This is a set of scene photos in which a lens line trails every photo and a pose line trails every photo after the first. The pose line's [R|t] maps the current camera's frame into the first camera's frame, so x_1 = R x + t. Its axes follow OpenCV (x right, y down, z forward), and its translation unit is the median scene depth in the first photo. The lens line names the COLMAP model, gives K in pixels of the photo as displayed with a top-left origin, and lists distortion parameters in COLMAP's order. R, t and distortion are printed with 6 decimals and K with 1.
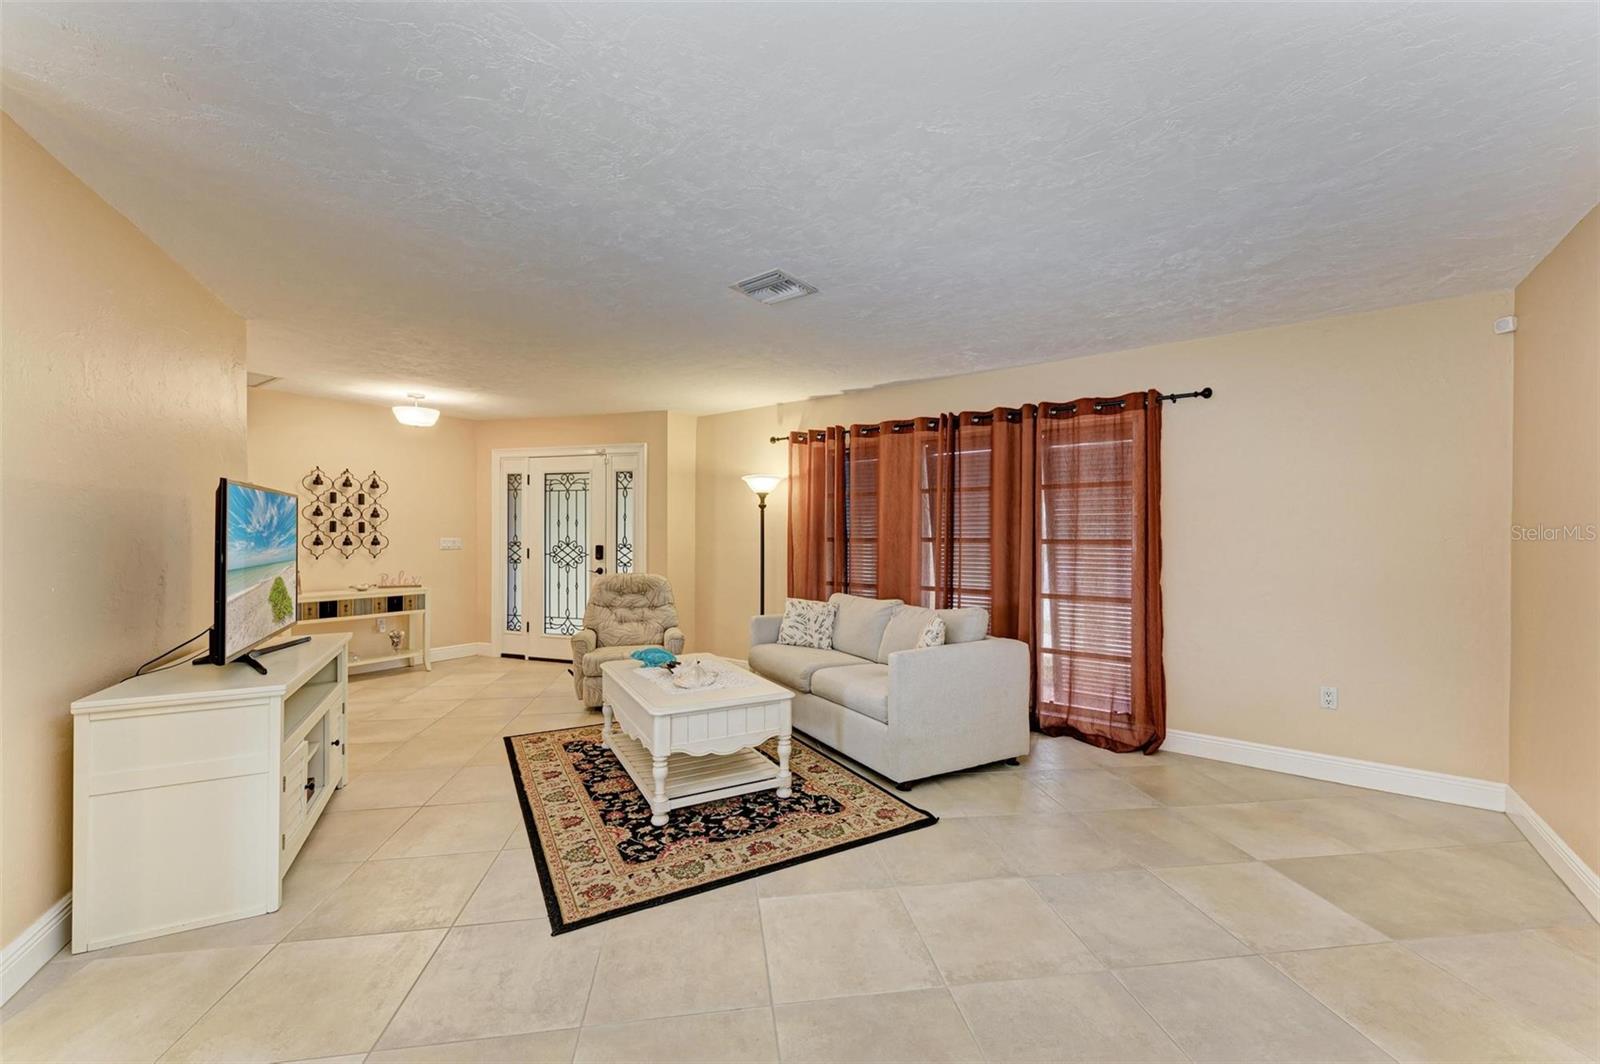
lens RADIAL K [[623.4, 0, 799.4], [0, 623.4, 535.1], [0, 0, 1]] dist [0.016647, -0.000102]
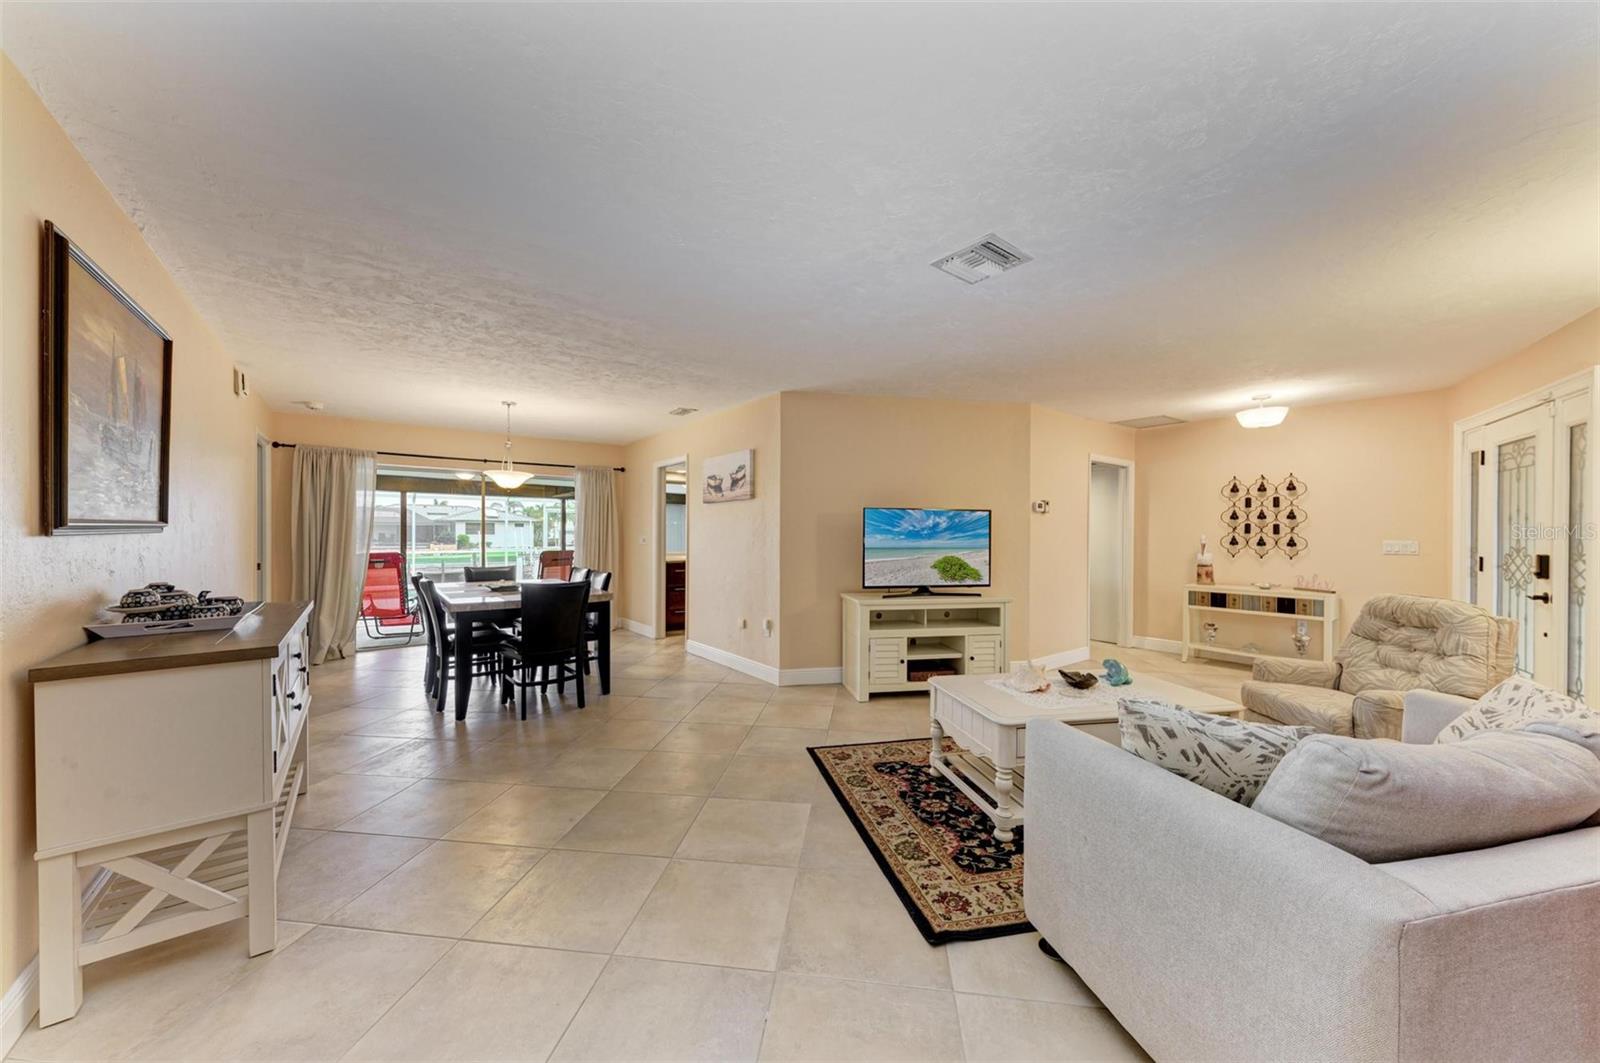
lens RADIAL K [[556.5, 0, 800.0], [0, 556.5, 531.5], [0, 0, 1]] dist [0.000387, 0.000019]
pose [[-0.276100, -0.006490, -0.961107, 0.485028], [-0.007116, 0.999964, -0.004708, 0.002104], [0.961103, 0.005539, -0.276136, 0.580700]]
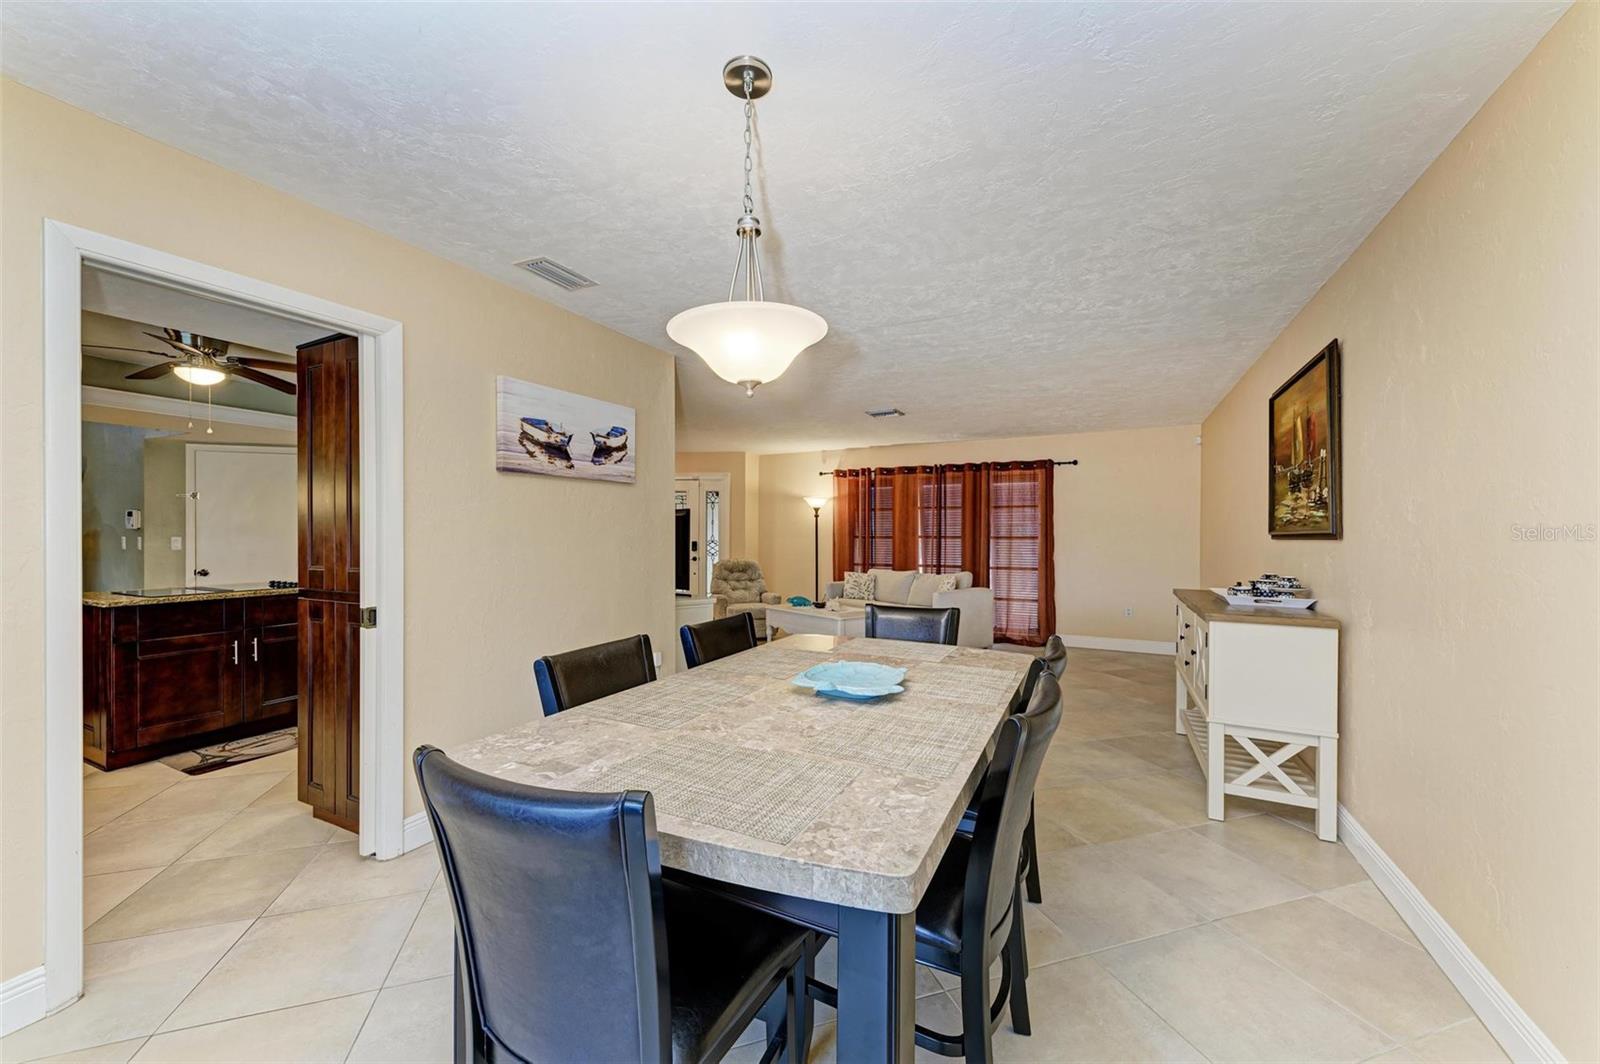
lens RADIAL K [[597.0, 0, 793.9], [0, 597.0, 530.7], [0, 0, 1]] dist [-0.000180, 0.000021]
pose [[0.988097, -0.000711, 0.153830, -0.380532], [0.001718, 0.999978, -0.006411, 0.000567], [-0.153822, 0.006599, 0.988076, -0.531823]]
